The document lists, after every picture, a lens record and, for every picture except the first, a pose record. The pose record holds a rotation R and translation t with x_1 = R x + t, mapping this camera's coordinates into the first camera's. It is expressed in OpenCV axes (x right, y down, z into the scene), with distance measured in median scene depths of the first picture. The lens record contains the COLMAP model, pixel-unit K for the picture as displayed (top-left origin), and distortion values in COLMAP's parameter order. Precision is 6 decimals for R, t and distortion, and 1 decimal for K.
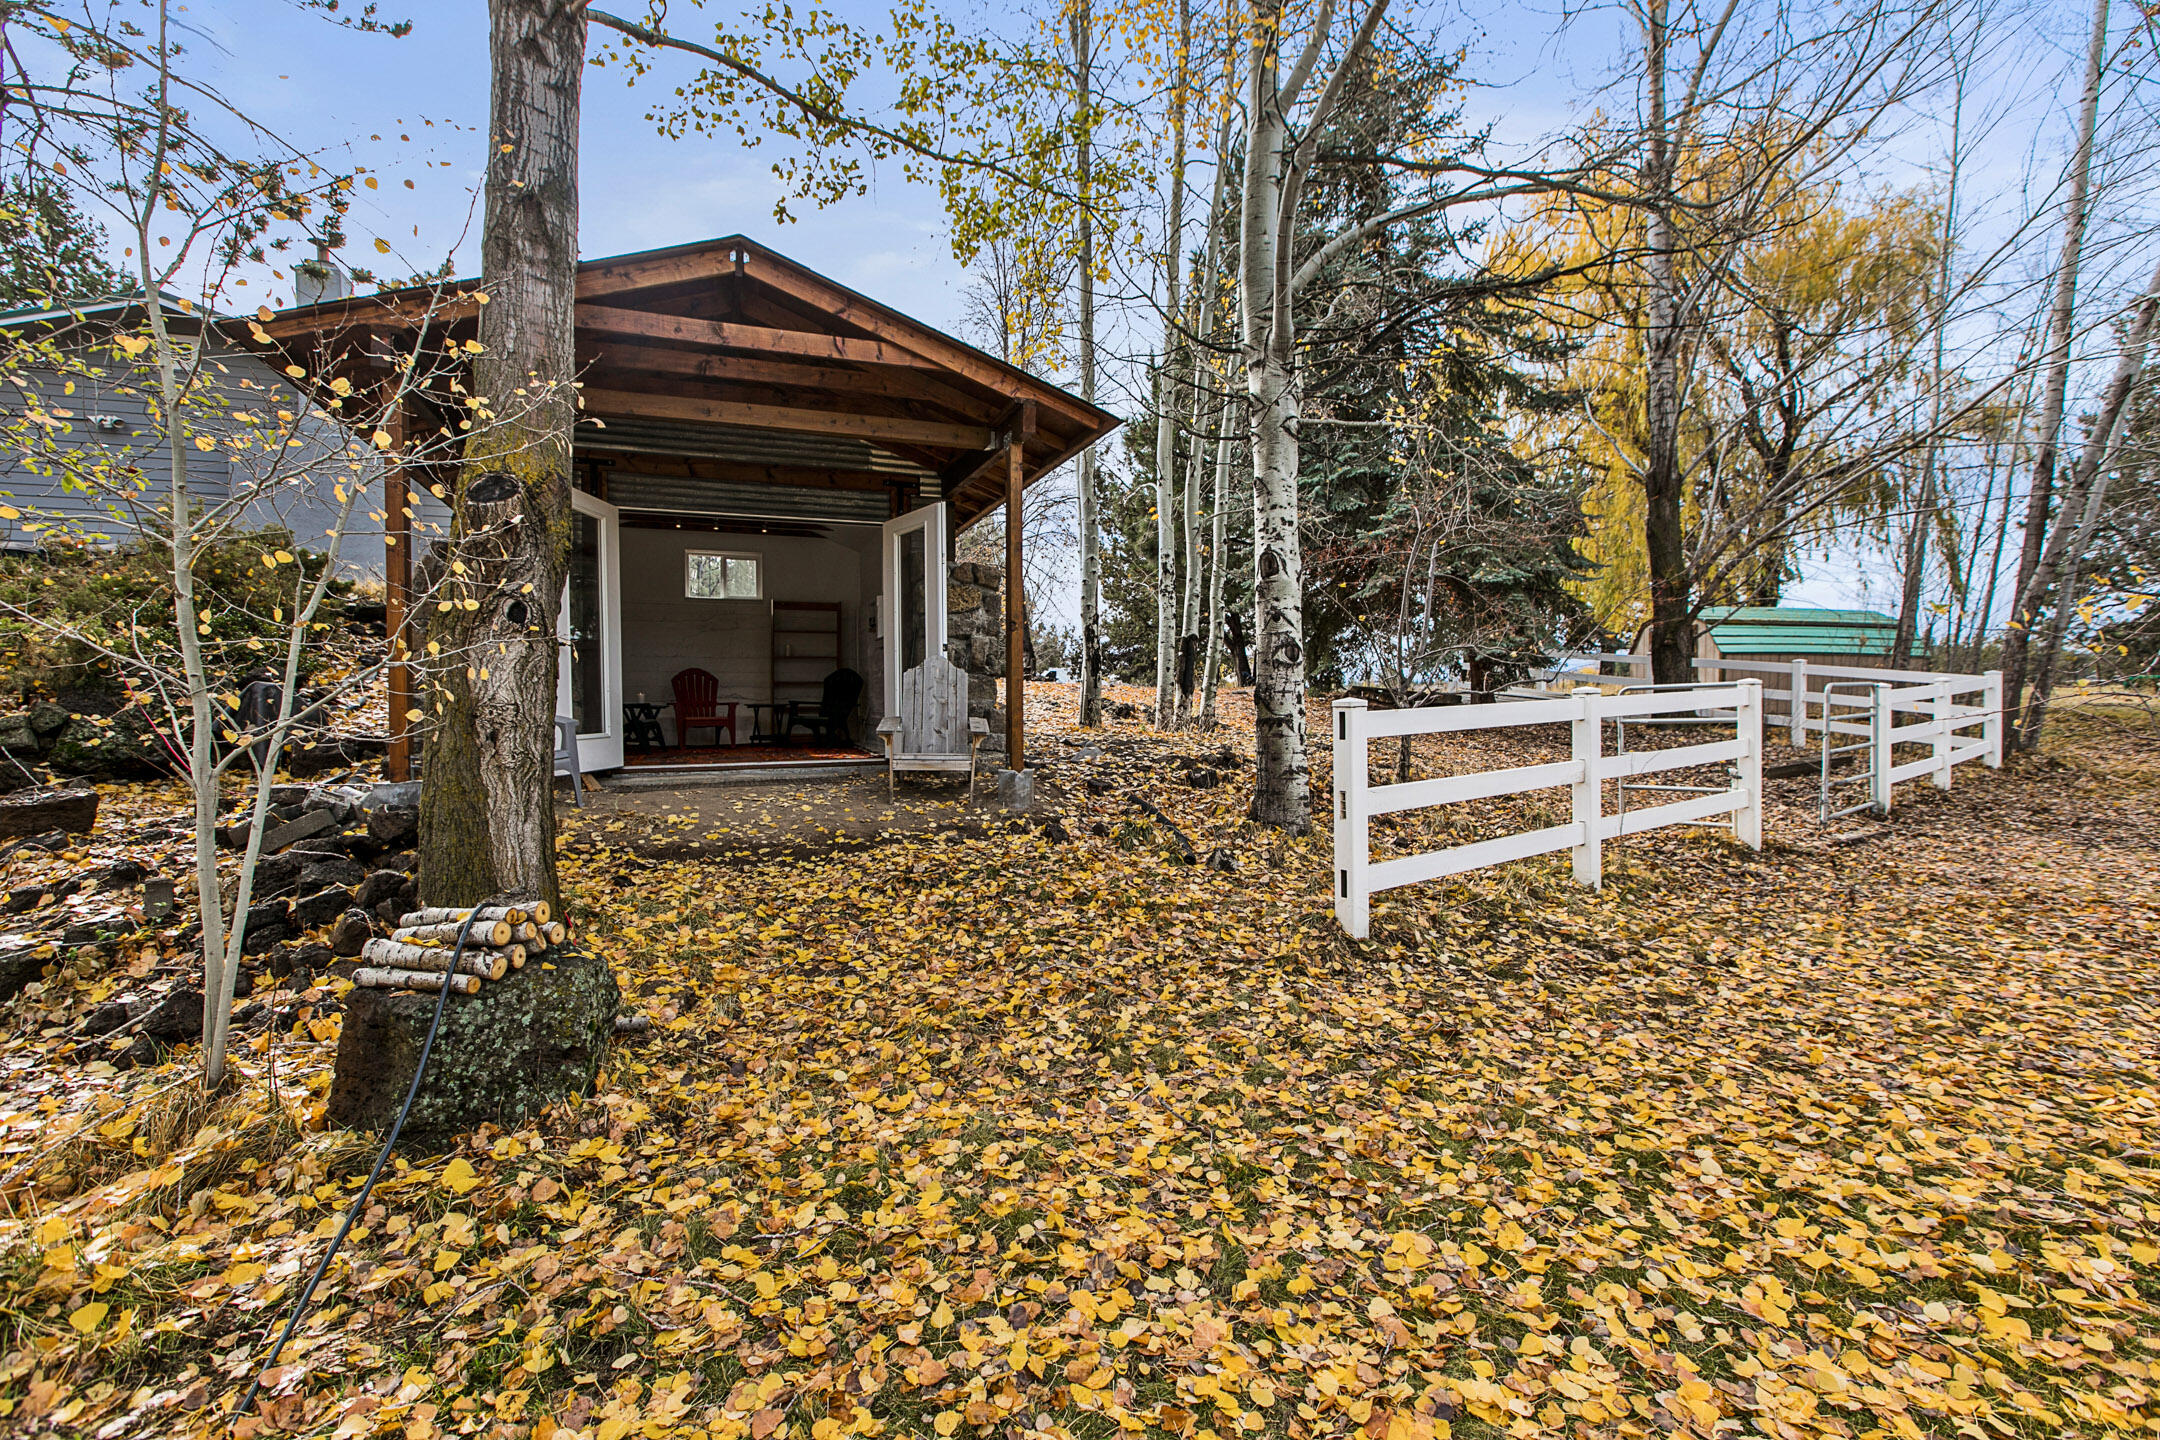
lens RADIAL K [[975.0, 0, 1107.7], [0, 975.0, 712.8], [0, 0, 1]] dist [-0.000790, -0.000333]
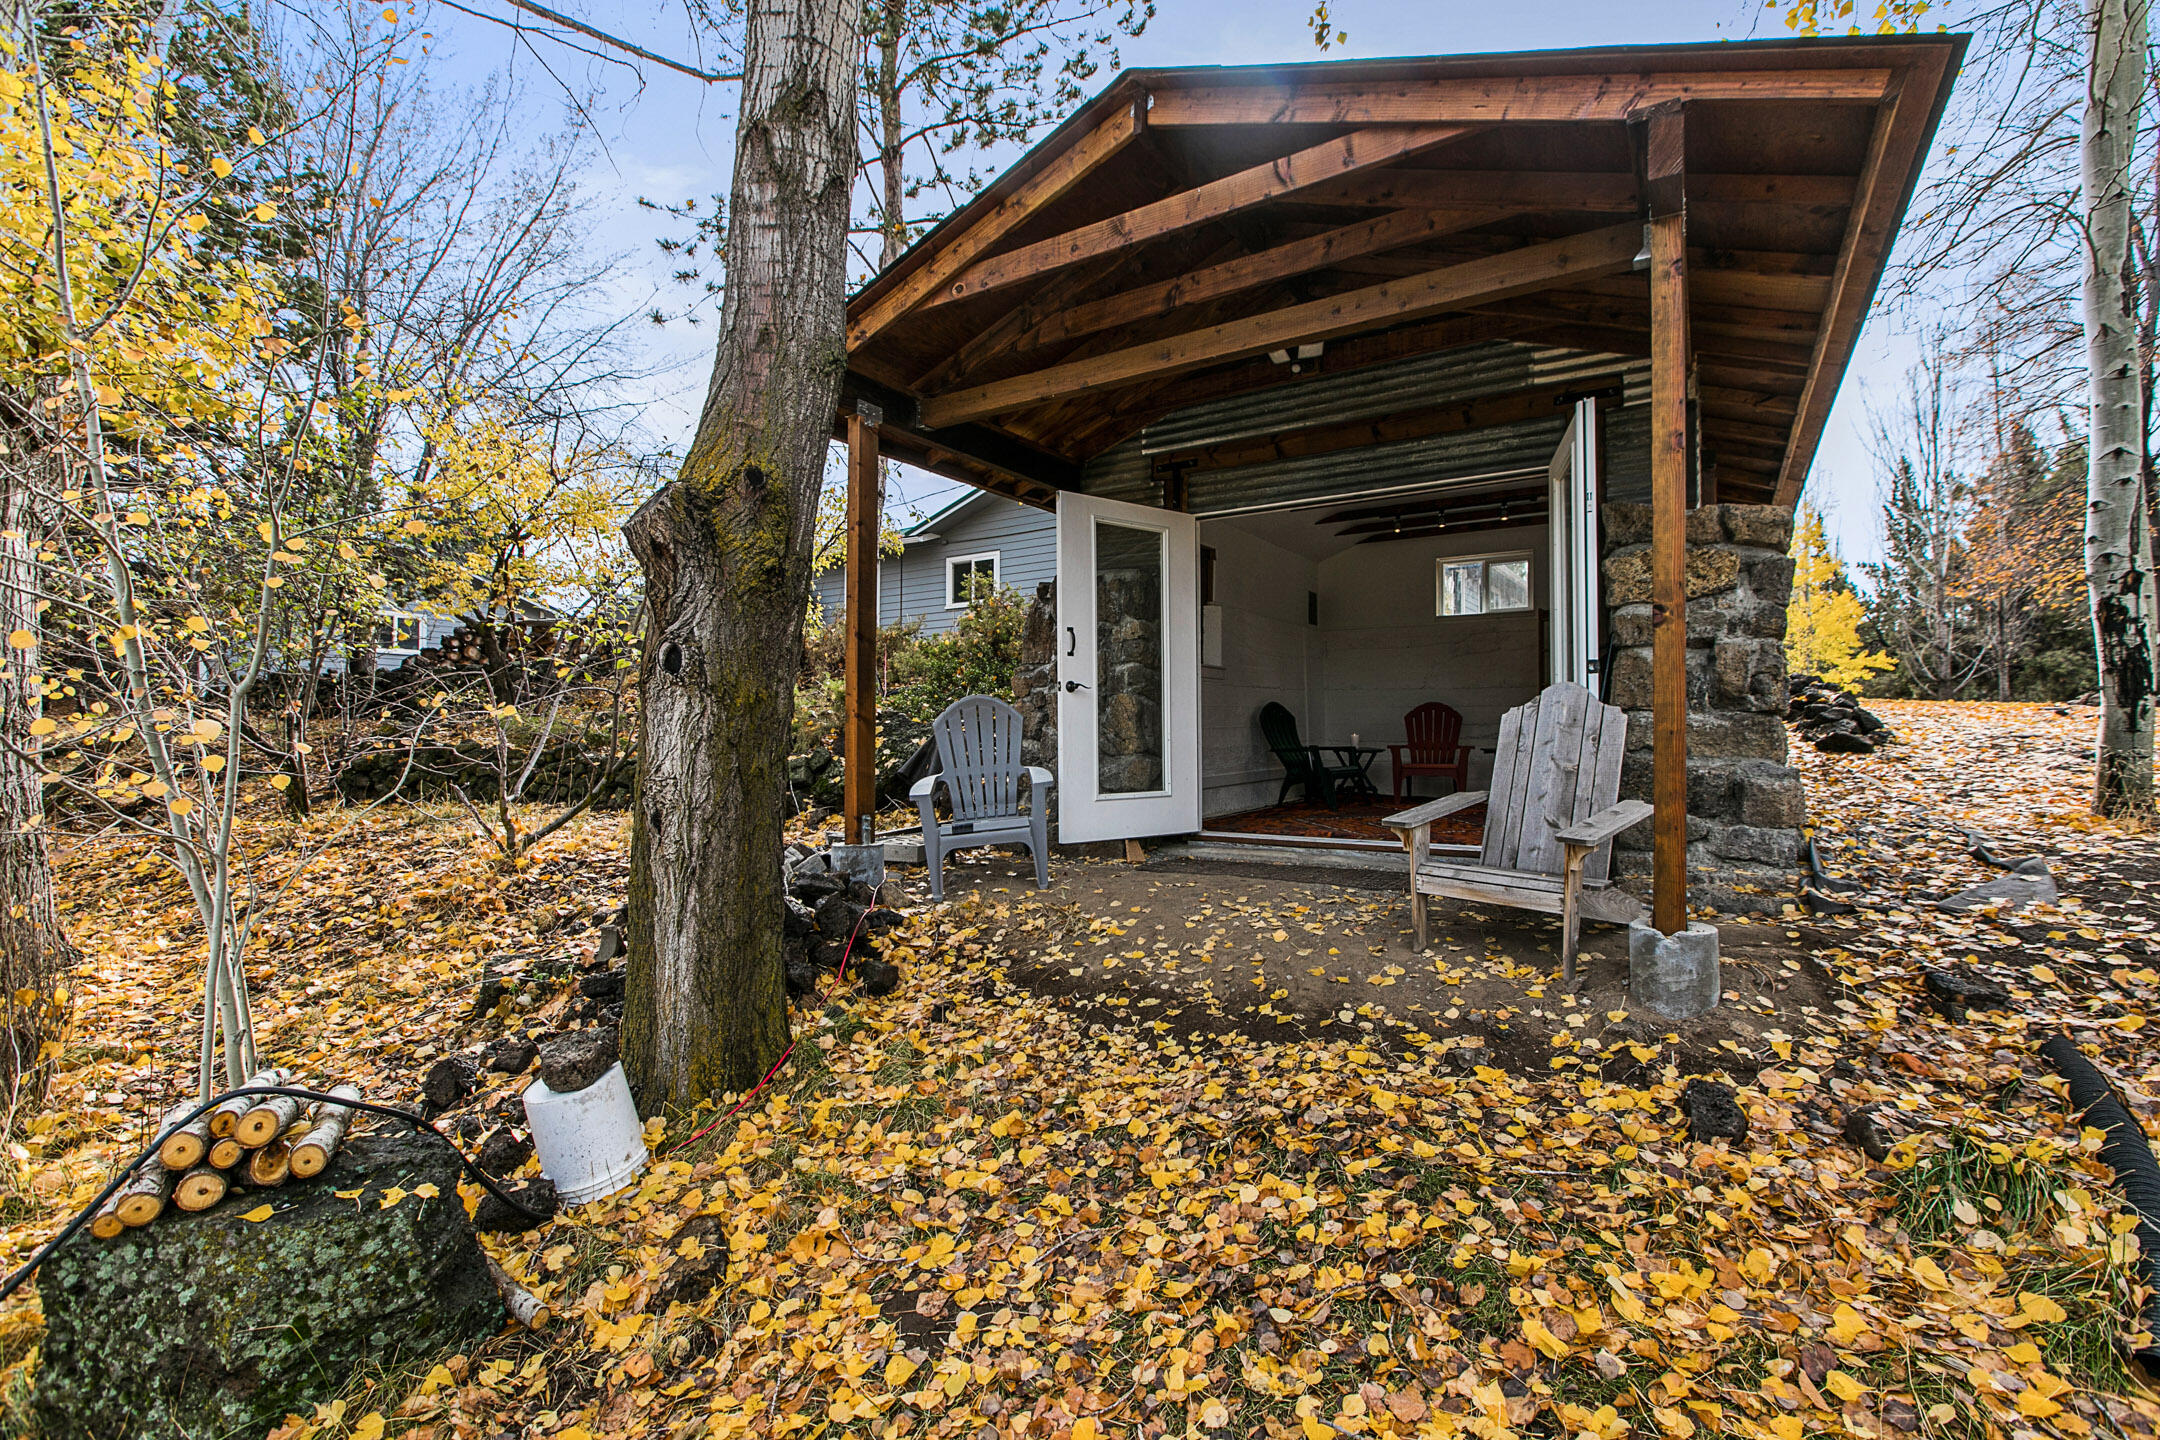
lens RADIAL K [[975.0, 0, 1061.8], [0, 975.0, 714.8], [0, 0, 1]] dist [-0.000790, -0.000333]
pose [[0.568104, -0.009241, -0.822905, 0.123284], [-0.011143, 0.999759, -0.018920, -0.029746], [0.822882, 0.019918, 0.567864, 0.508735]]
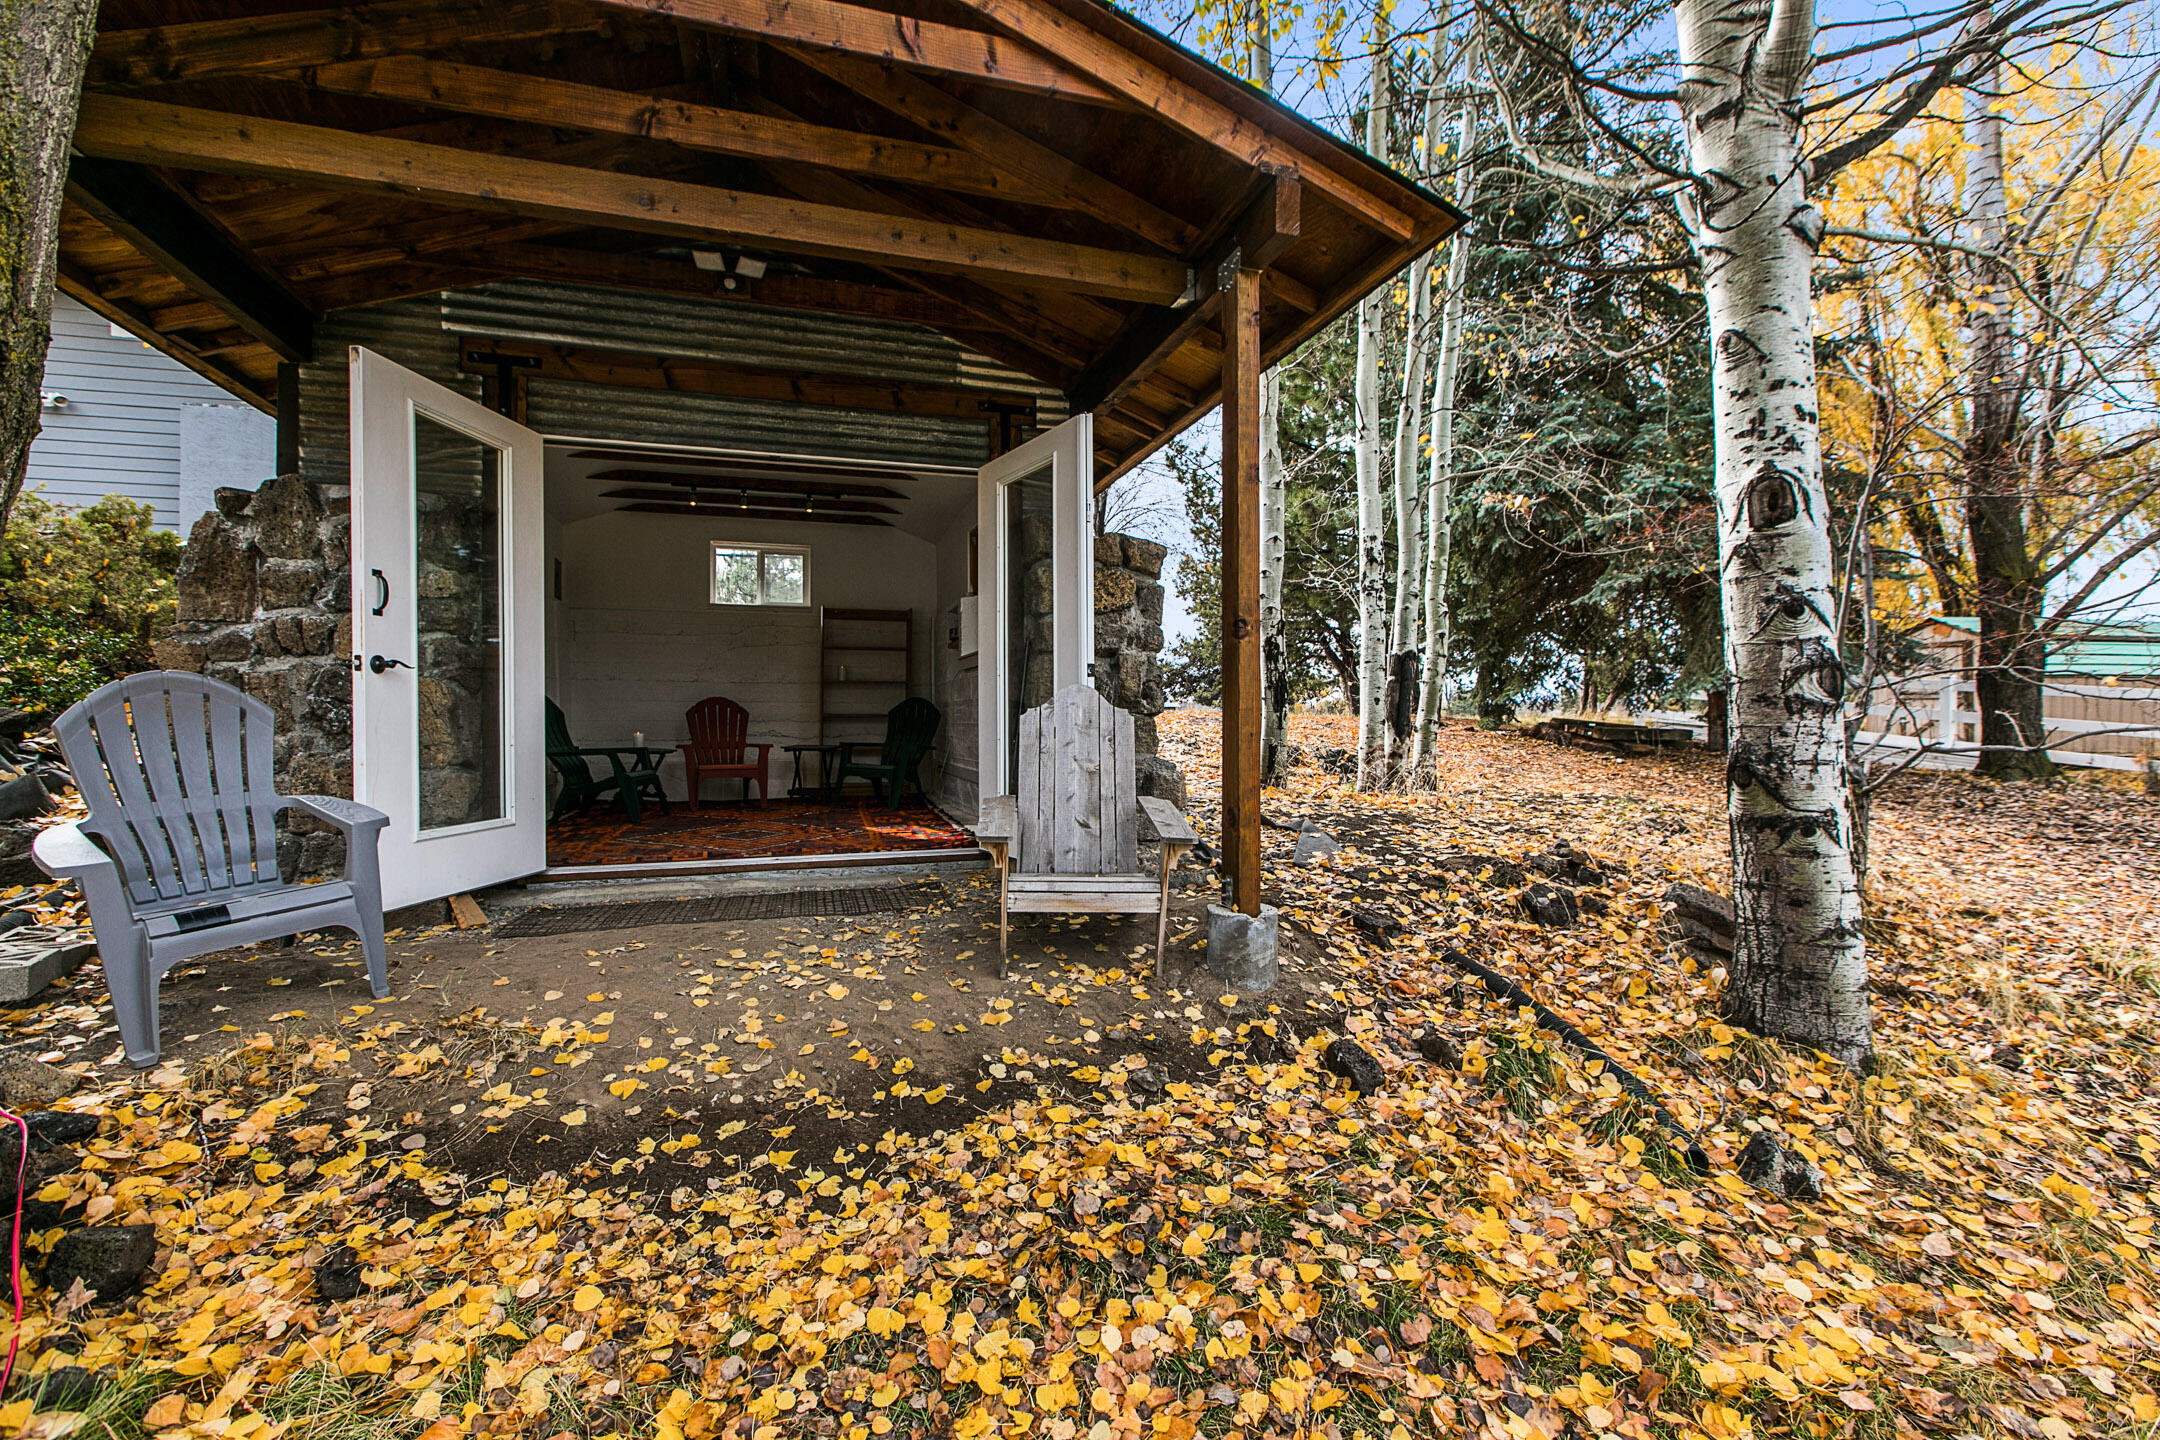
lens RADIAL K [[975.0, 0, 1116.1], [0, 975.0, 715.9], [0, 0, 1]] dist [-0.000790, -0.000333]
pose [[0.998130, 0.002693, -0.061061, -0.131739], [-0.003817, 0.999825, -0.018306, -0.033685], [0.061001, 0.018505, 0.997966, 0.490913]]
